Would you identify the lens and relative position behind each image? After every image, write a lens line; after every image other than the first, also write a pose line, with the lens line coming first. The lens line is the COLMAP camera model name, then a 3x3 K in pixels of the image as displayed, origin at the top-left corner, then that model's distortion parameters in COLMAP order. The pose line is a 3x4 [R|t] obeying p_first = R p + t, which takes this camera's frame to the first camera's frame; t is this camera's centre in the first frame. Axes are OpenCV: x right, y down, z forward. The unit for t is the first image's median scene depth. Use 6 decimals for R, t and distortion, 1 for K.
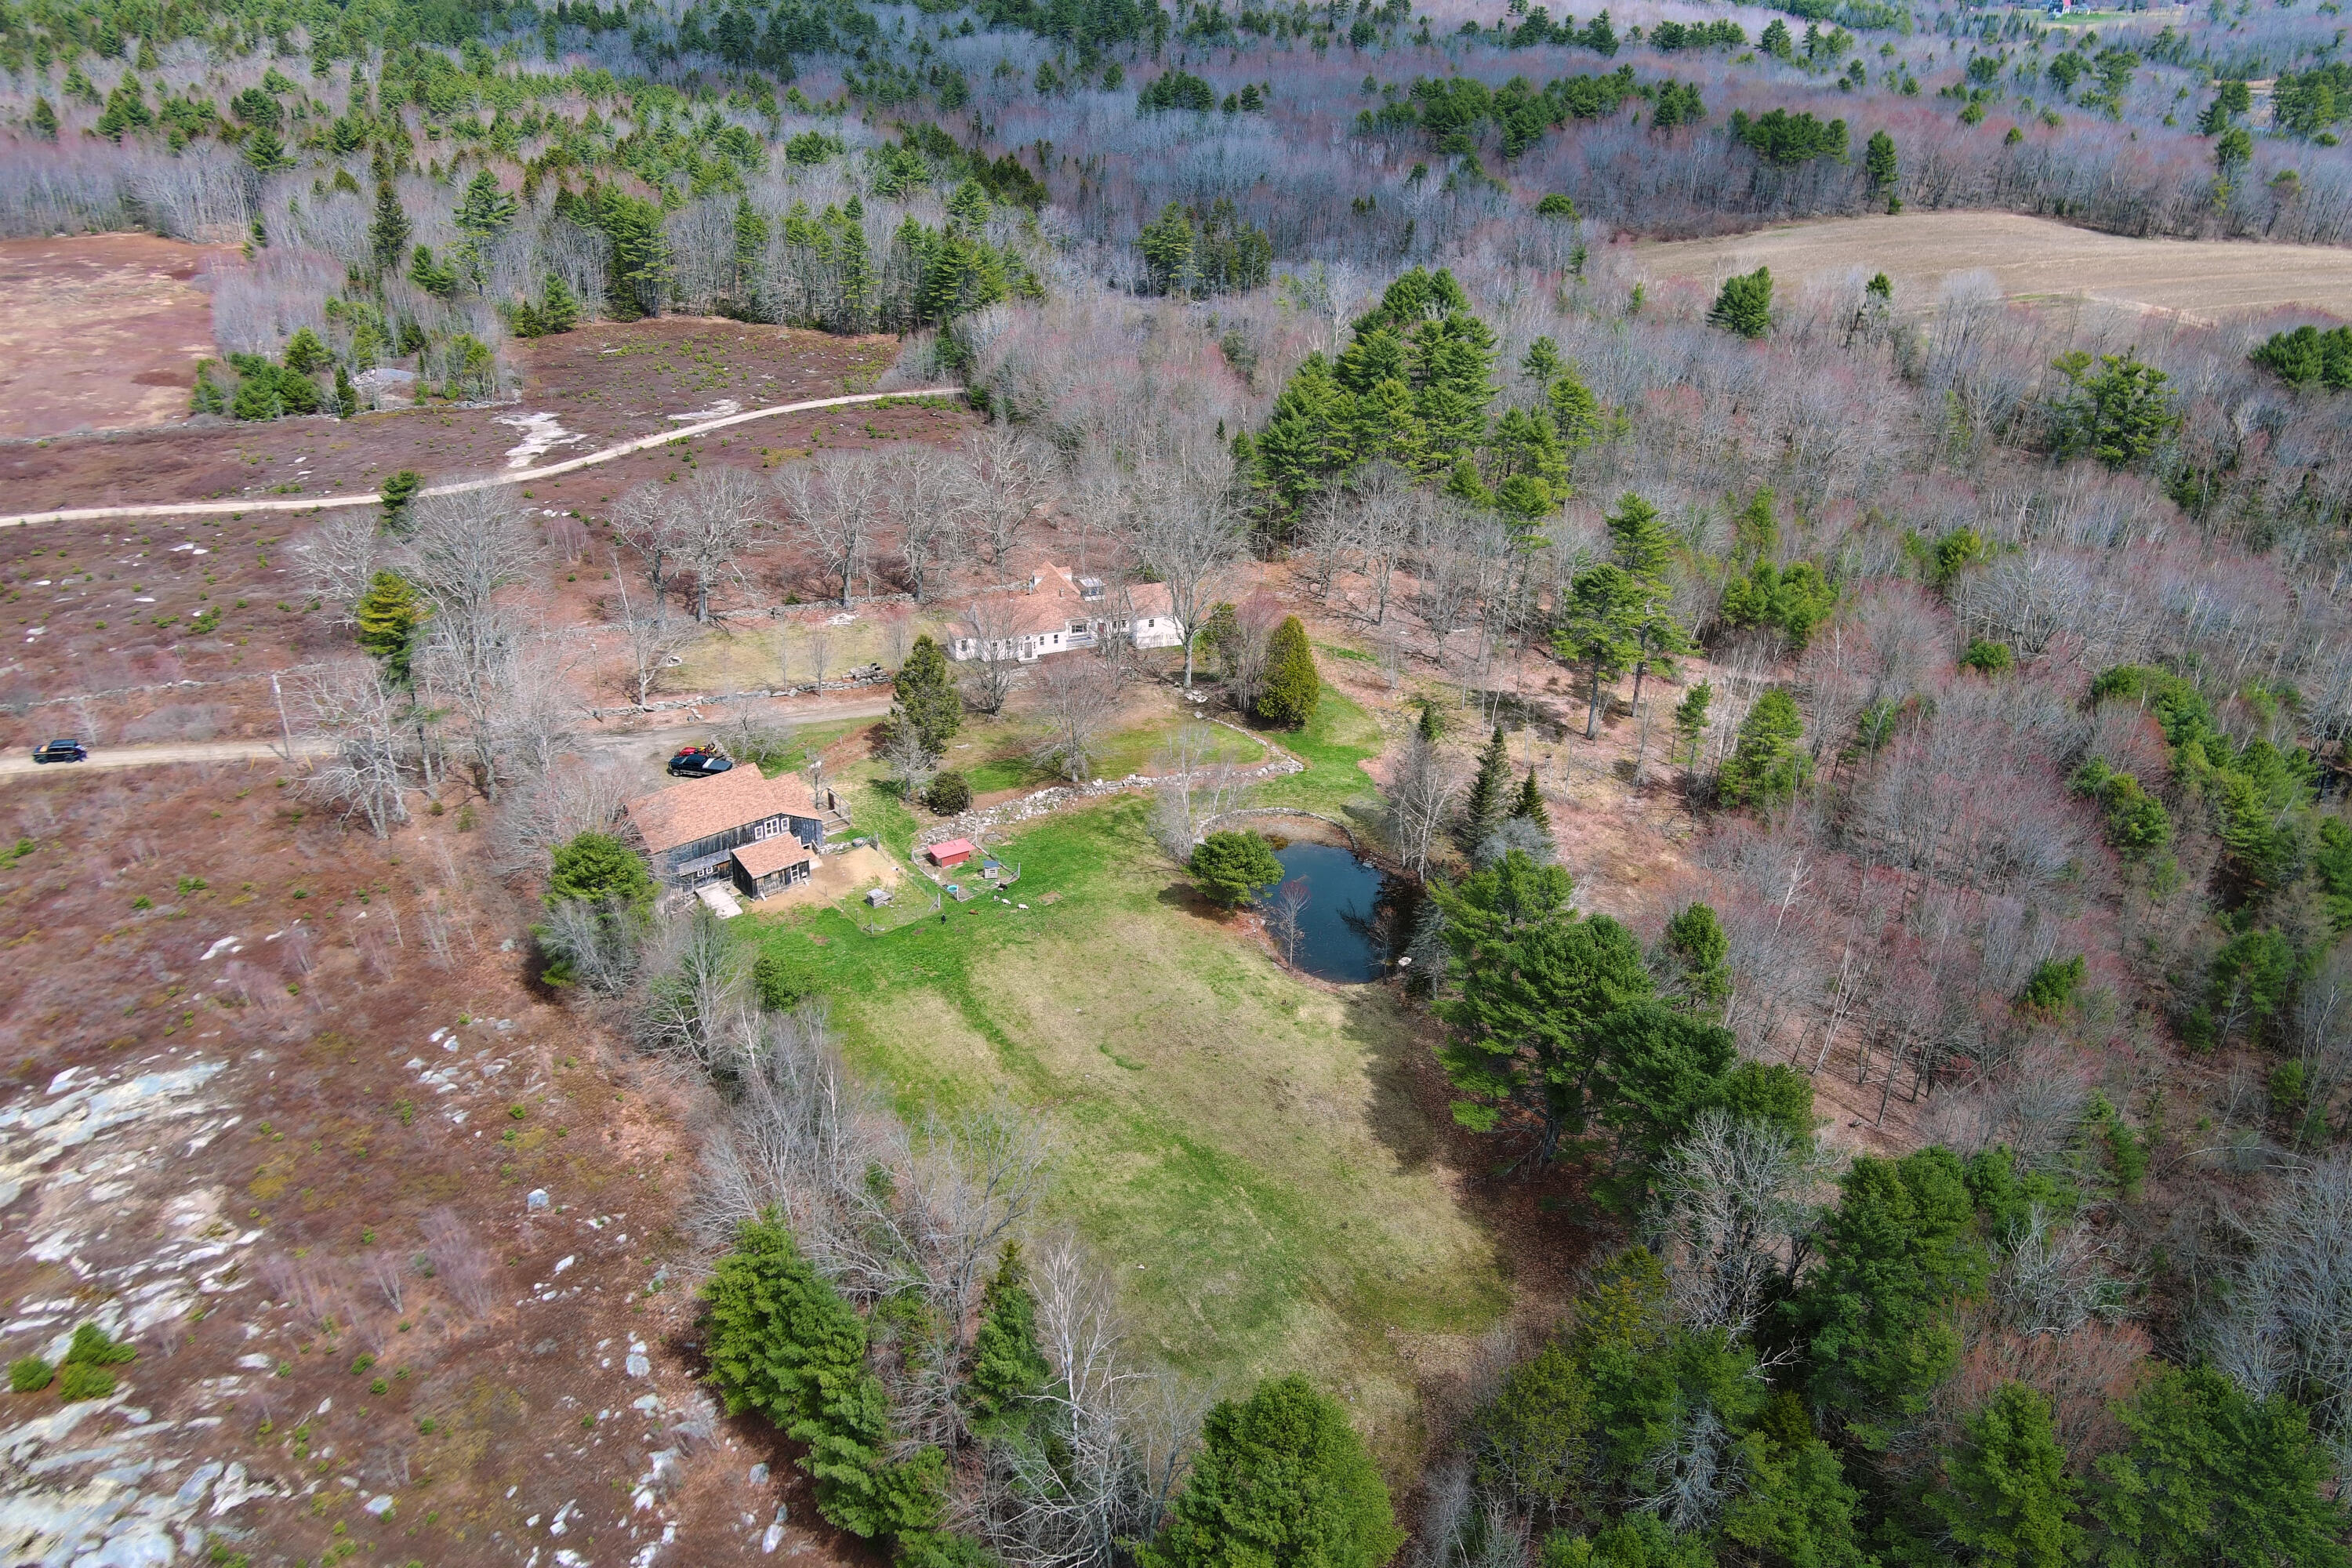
lens RADIAL K [[1822.5, 0, 1180.2], [0, 1822.5, 790.0], [0, 0, 1]] dist [0.025782, -0.013886]
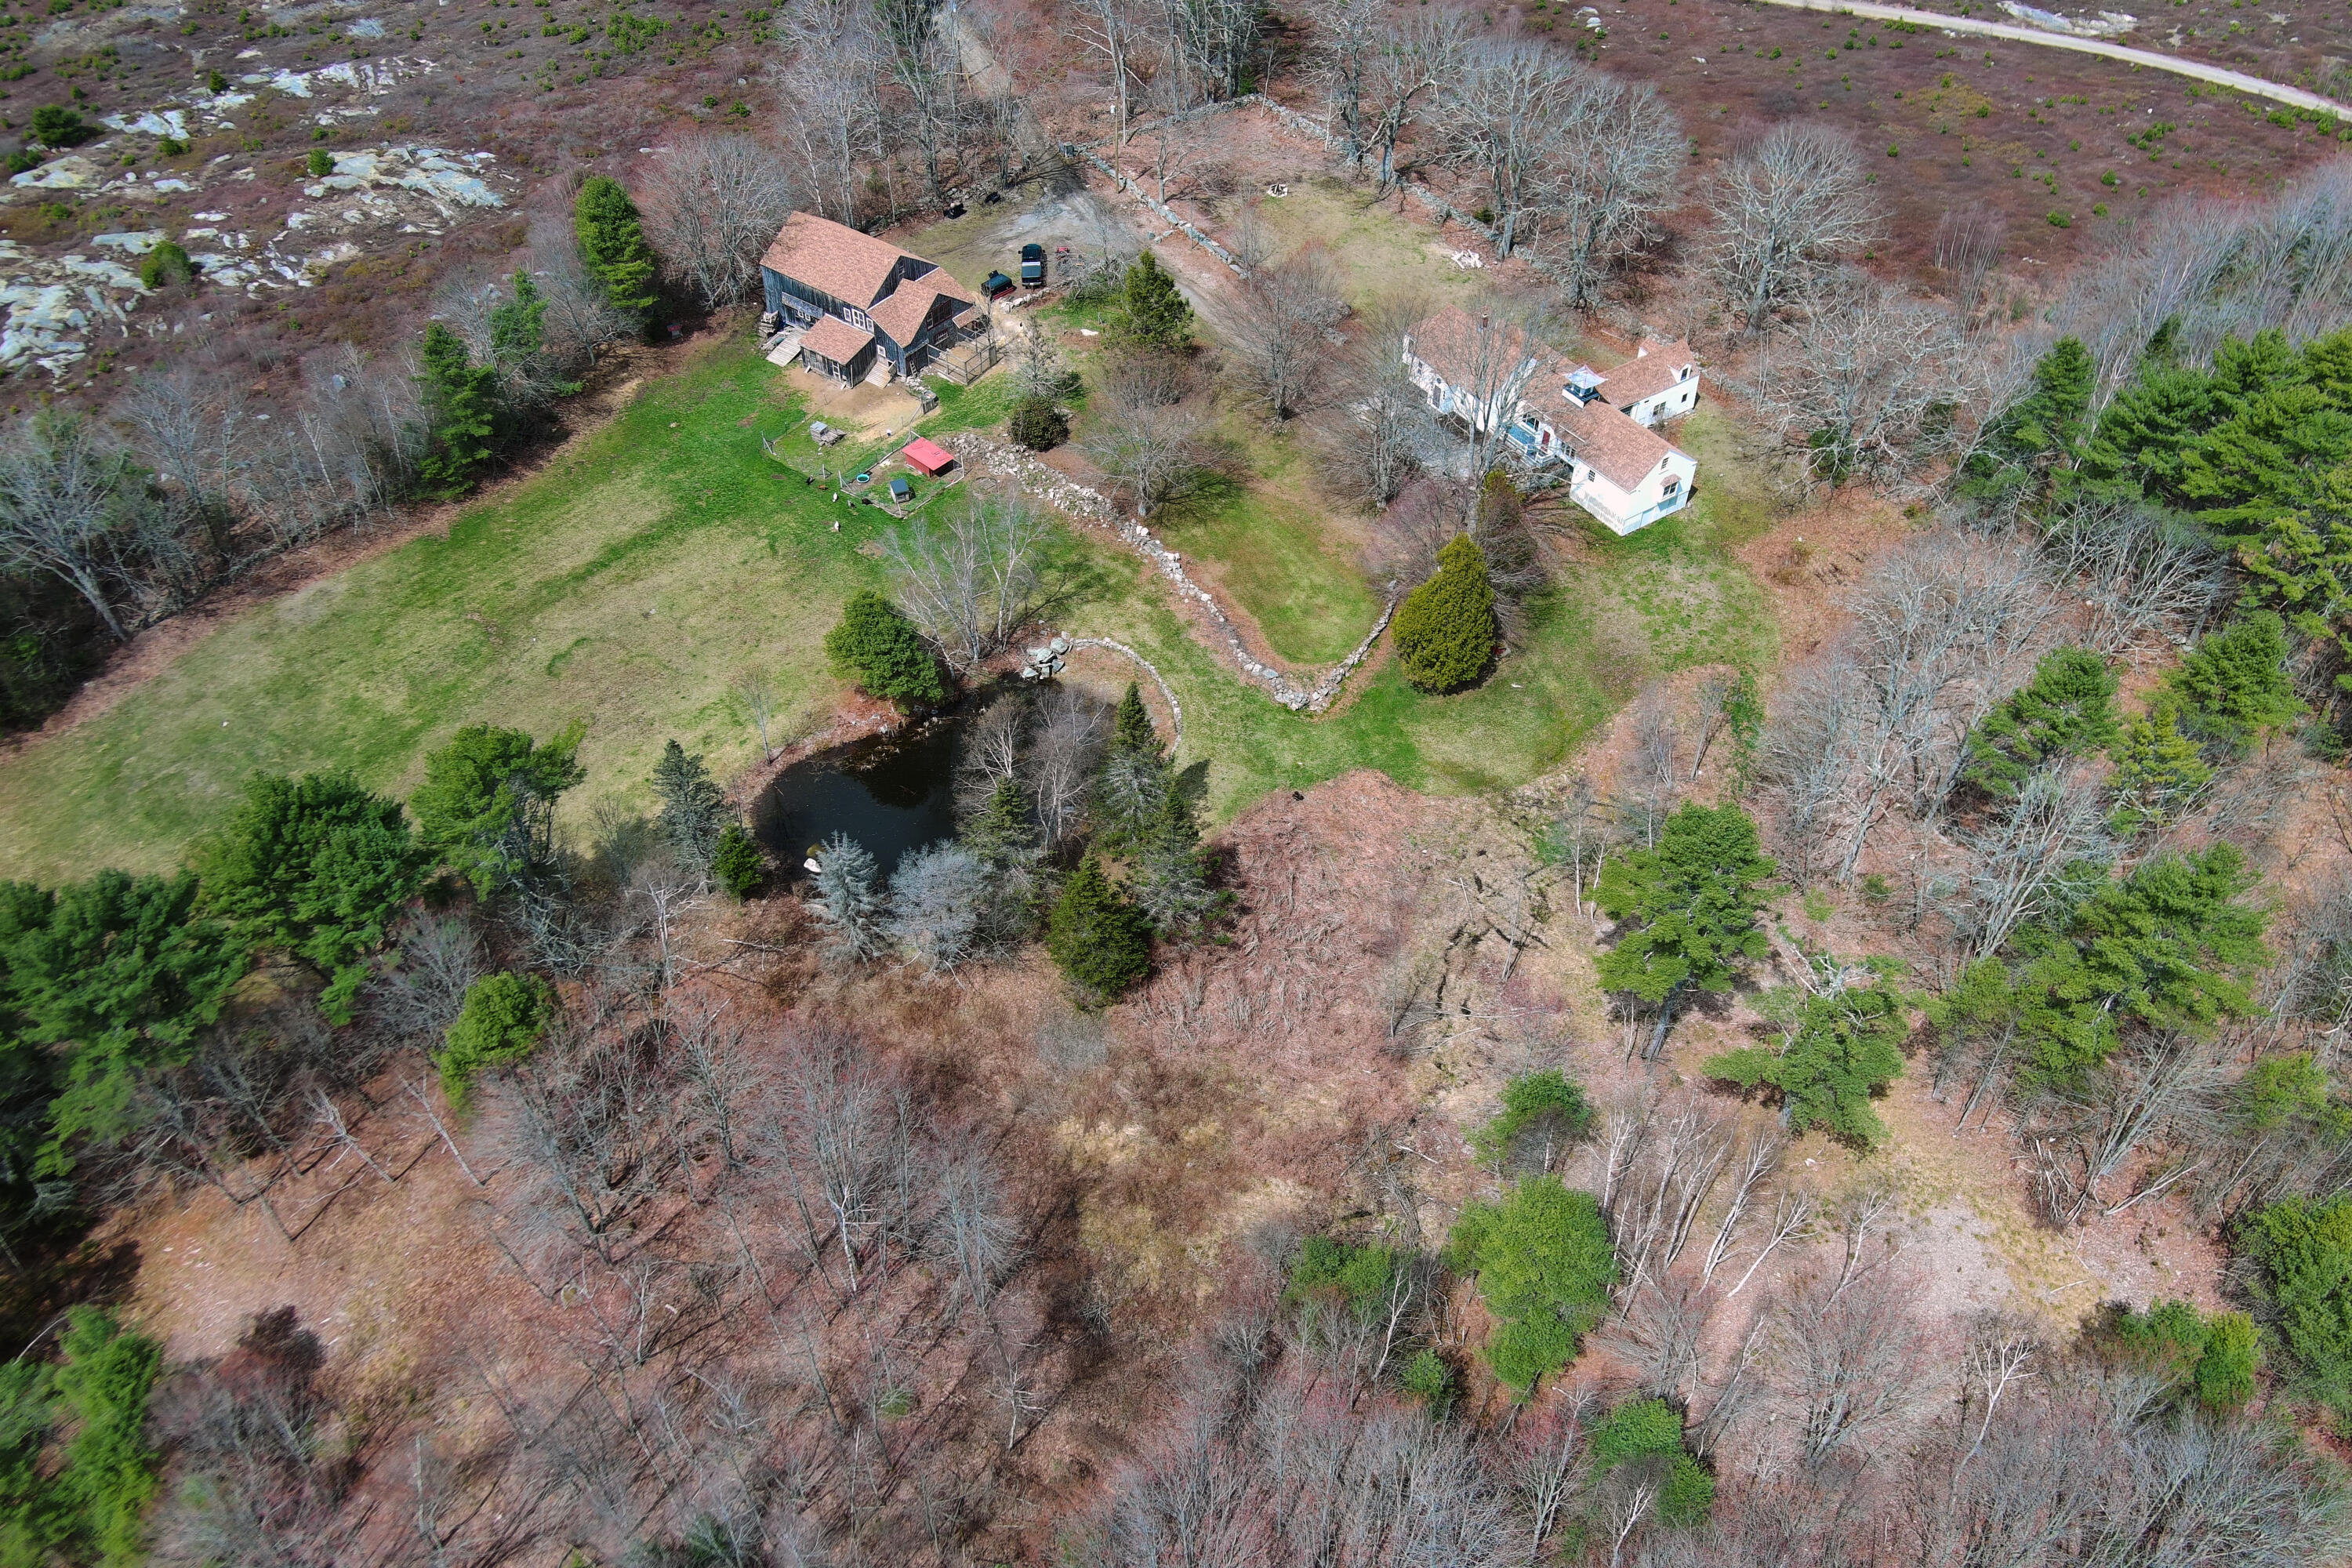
lens RADIAL K [[1822.5, 0, 1163.4], [0, 1822.5, 792.4], [0, 0, 1]] dist [0.025782, -0.013886]
pose [[0.213732, 0.674995, -0.706187, 0.576958], [-0.446143, 0.710546, 0.544133, -0.349153], [0.869066, 0.198762, 0.453011, 0.669857]]
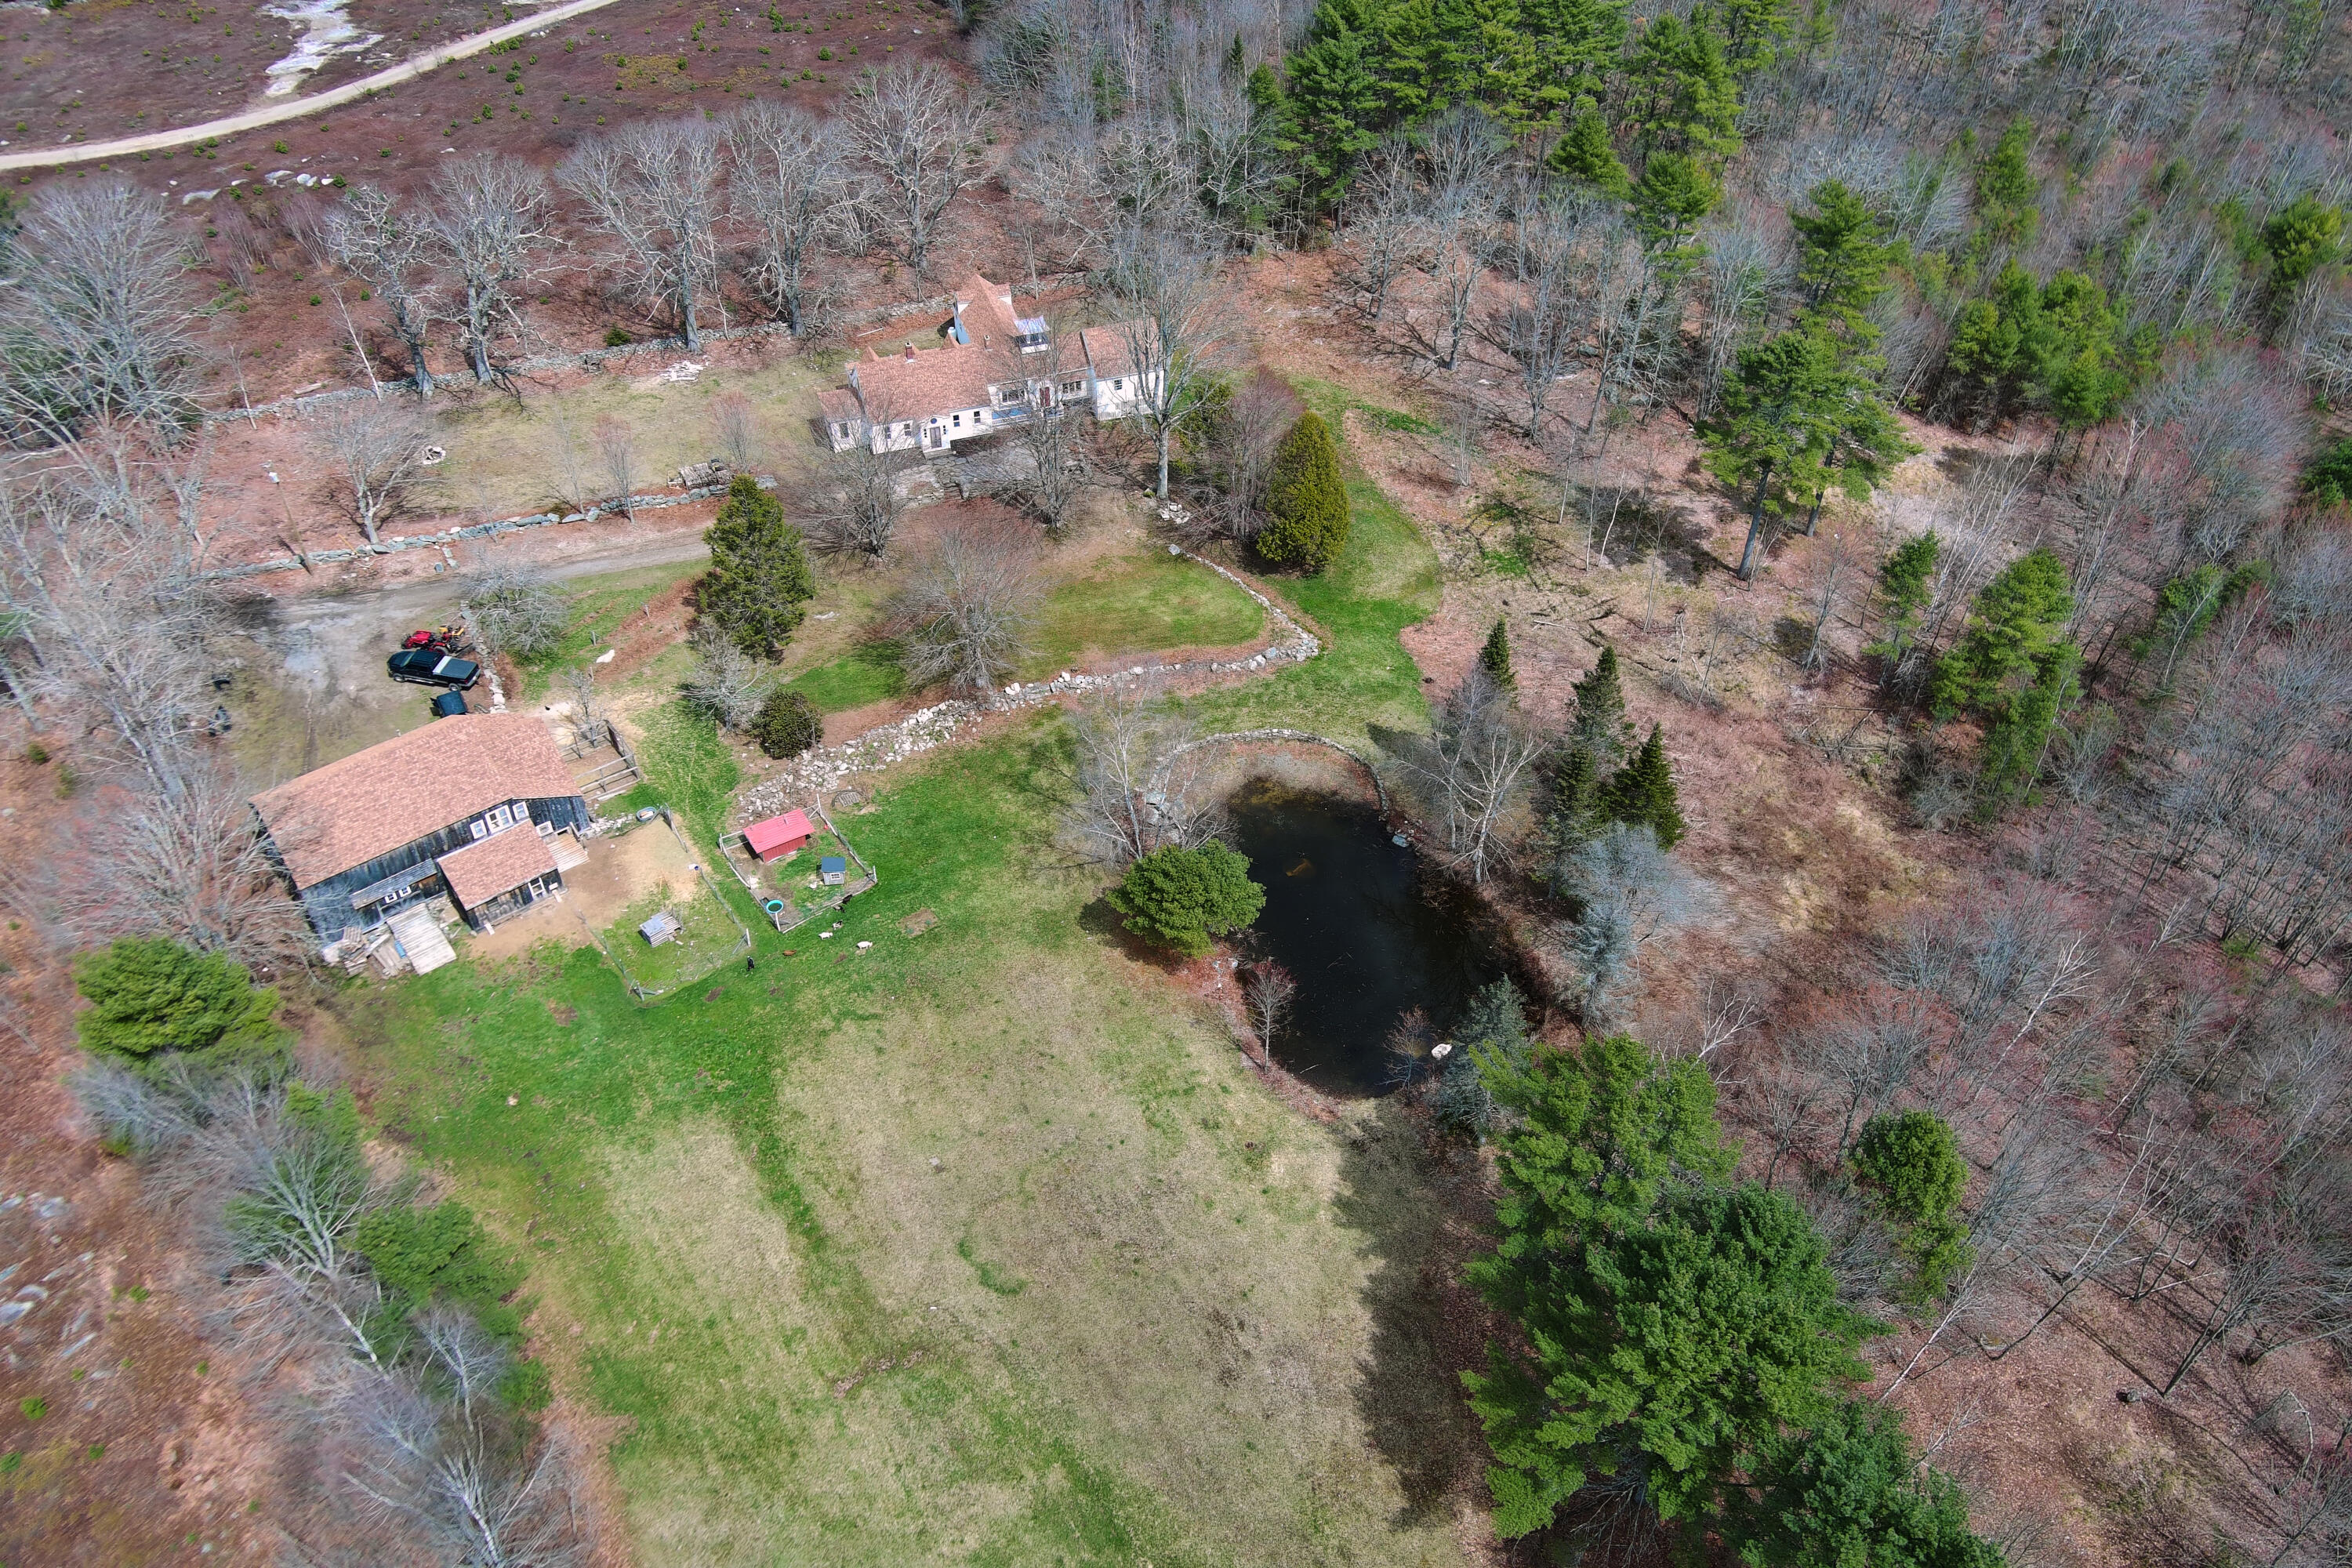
lens RADIAL K [[1822.5, 0, 1173.7], [0, 1822.5, 787.7], [0, 0, 1]] dist [0.025782, -0.013886]
pose [[0.998601, 0.017211, -0.049992, 0.049520], [-0.002911, 0.961998, 0.273039, -0.154126], [0.052791, -0.272512, 0.960703, 0.330819]]
